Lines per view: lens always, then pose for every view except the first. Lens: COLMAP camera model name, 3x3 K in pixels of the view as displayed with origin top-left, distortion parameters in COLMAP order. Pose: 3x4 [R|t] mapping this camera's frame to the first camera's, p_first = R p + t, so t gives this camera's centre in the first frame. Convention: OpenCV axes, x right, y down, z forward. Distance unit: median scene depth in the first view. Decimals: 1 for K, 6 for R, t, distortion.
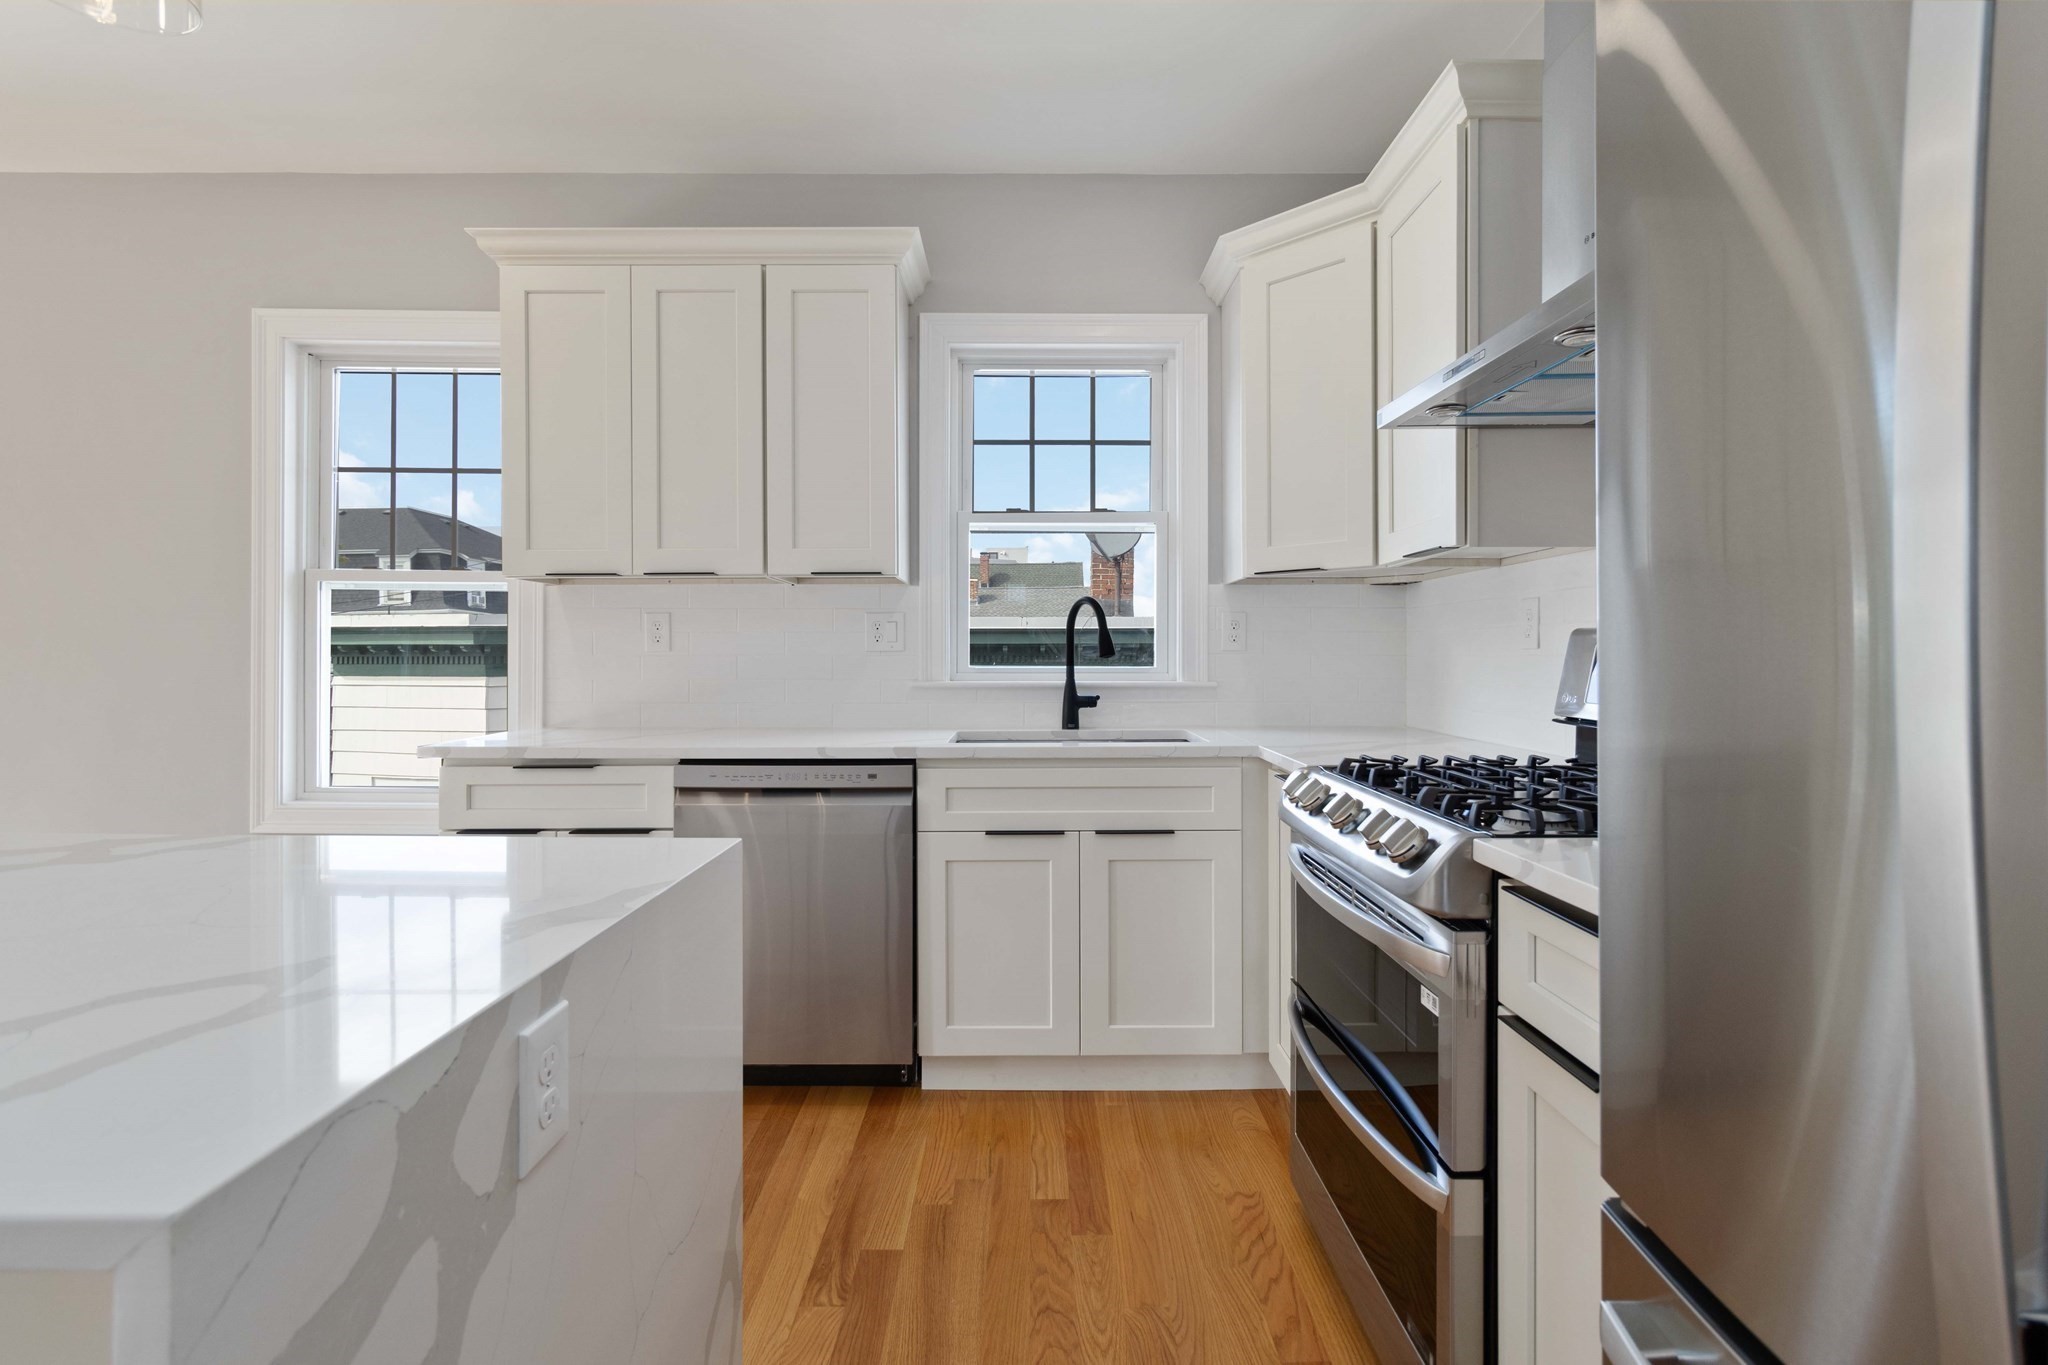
lens RADIAL K [[957.1, 0, 1040.3], [0, 957.1, 656.1], [0, 0, 1]] dist [0.005038, -0.000887]
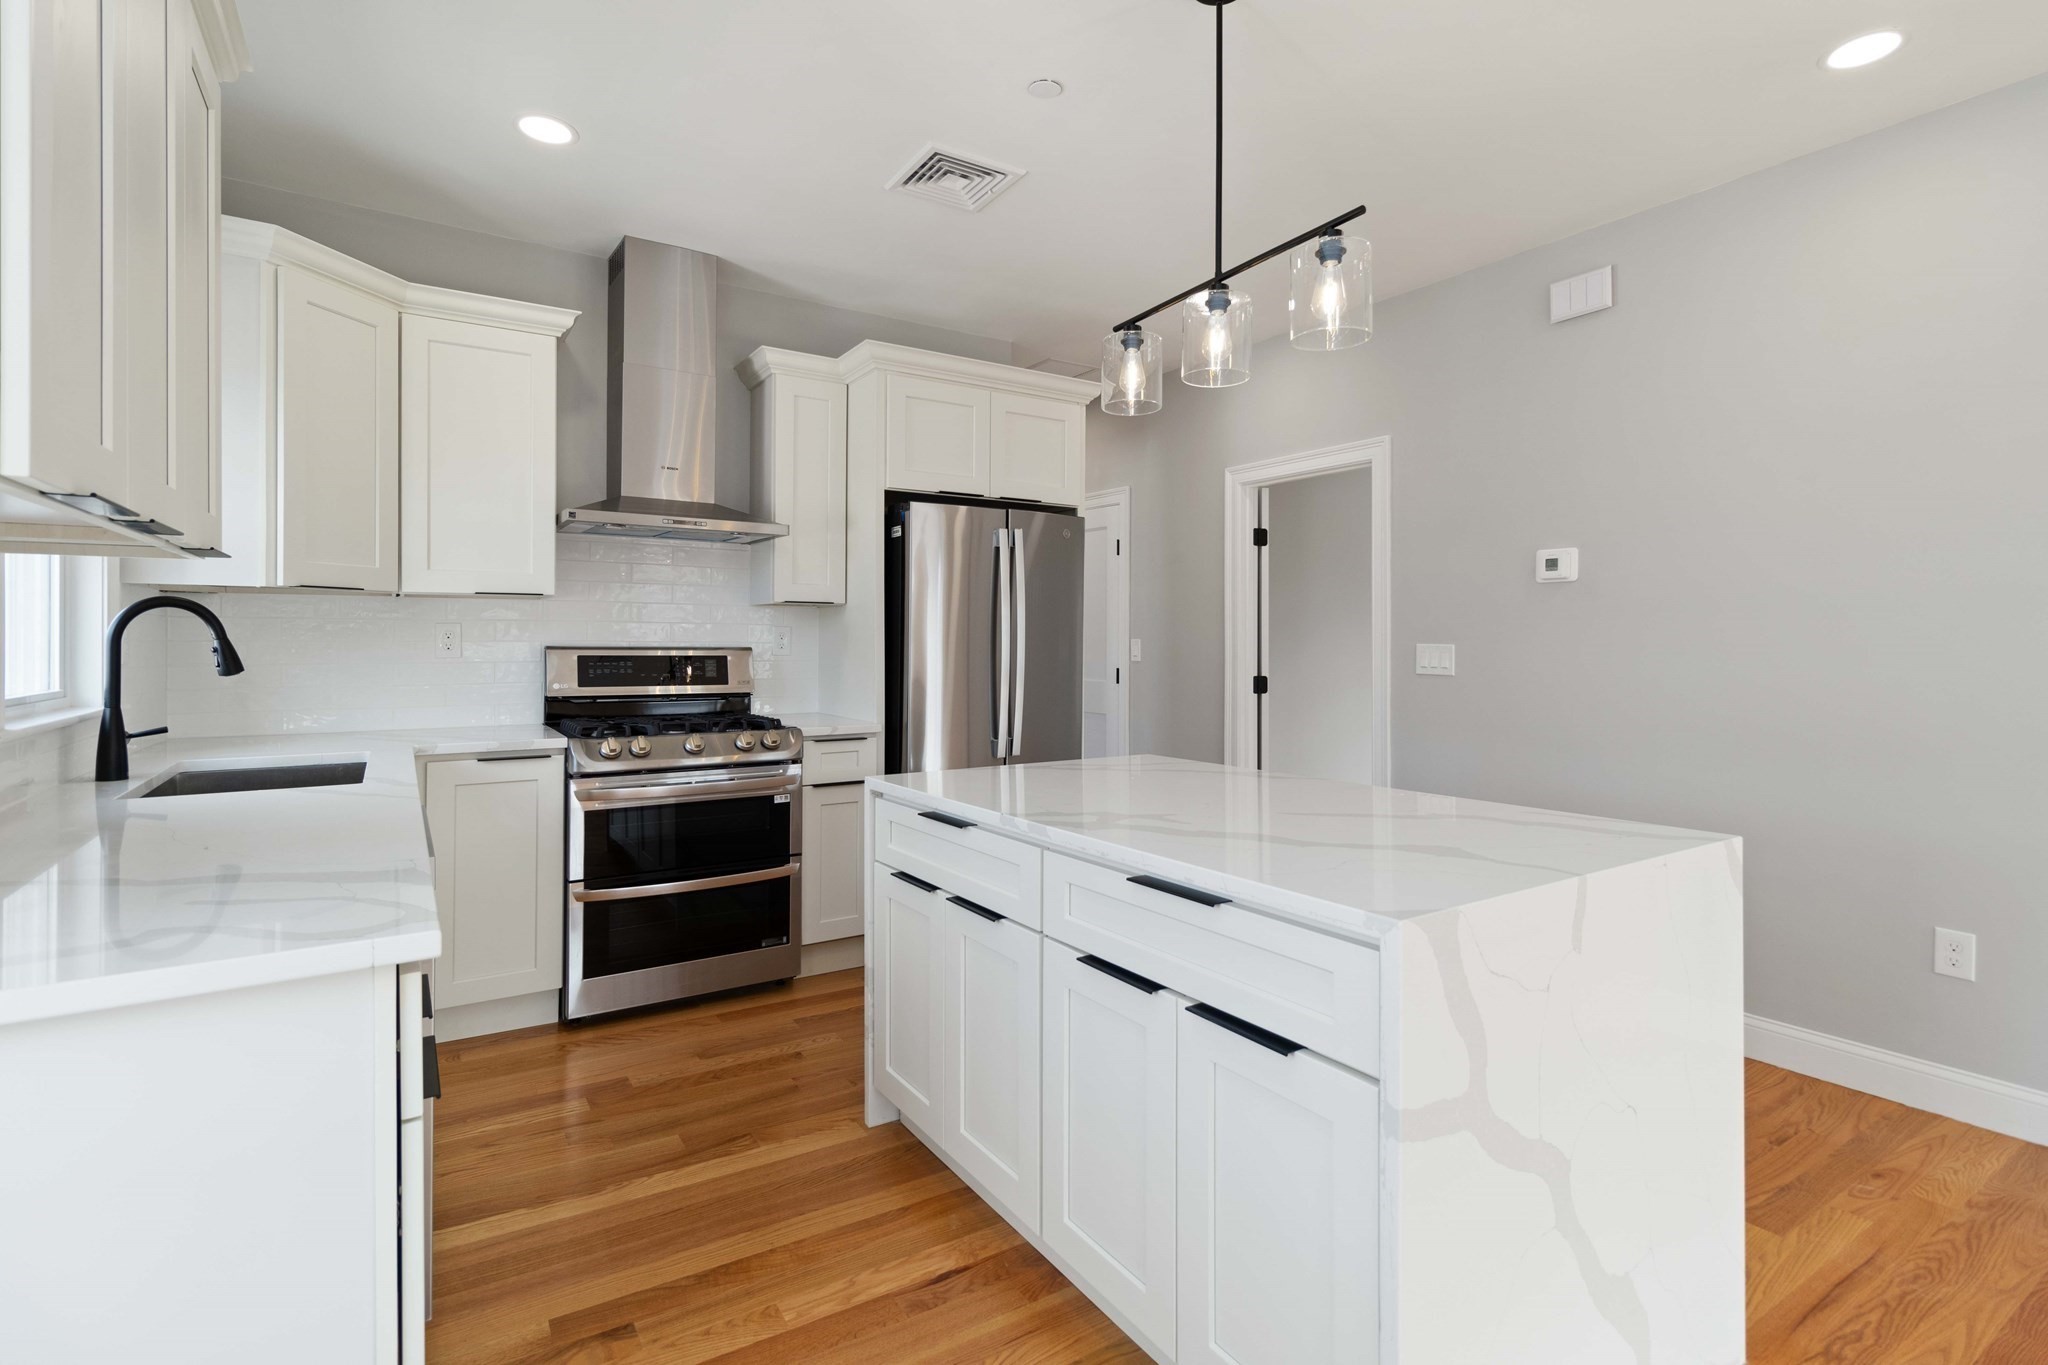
lens RADIAL K [[957.1, 0, 1012.1], [0, 957.1, 664.6], [0, 0, 1]] dist [0.005038, -0.000887]
pose [[-0.532921, -0.017199, 0.845990, -1.092976], [-0.005229, 0.999841, 0.017032, -0.013604], [-0.846149, 0.004653, -0.532927, 0.994571]]
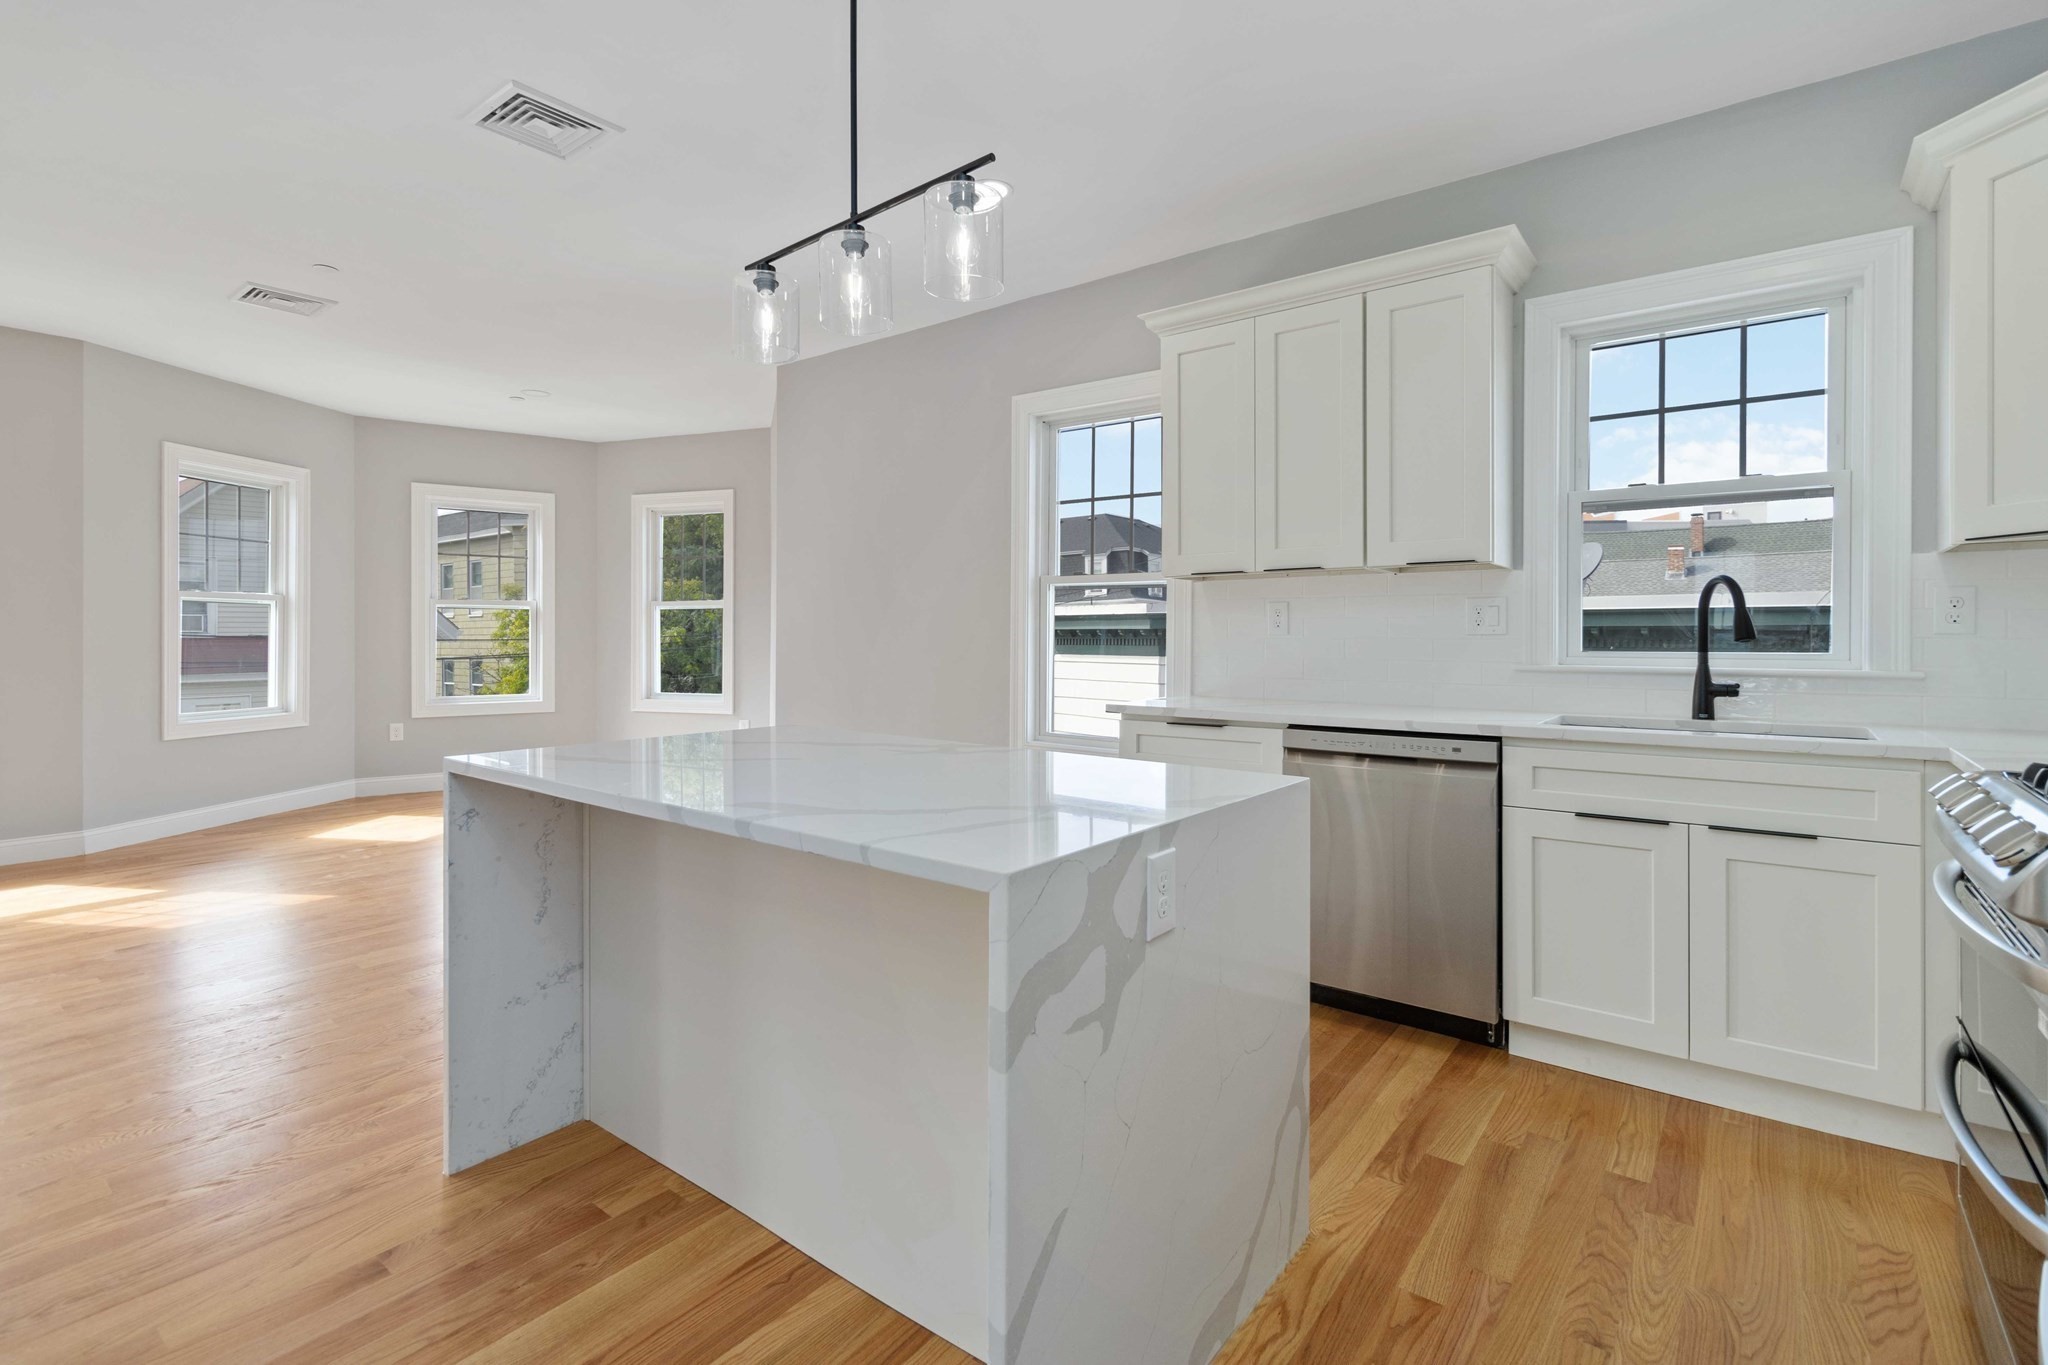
lens RADIAL K [[957.1, 0, 1031.2], [0, 957.1, 646.7], [0, 0, 1]] dist [0.005038, -0.000887]
pose [[0.790396, 0.007424, -0.612551, 0.108978], [-0.002533, 0.999958, 0.008851, 0.000082], [0.612591, -0.005444, 0.790382, -0.154371]]
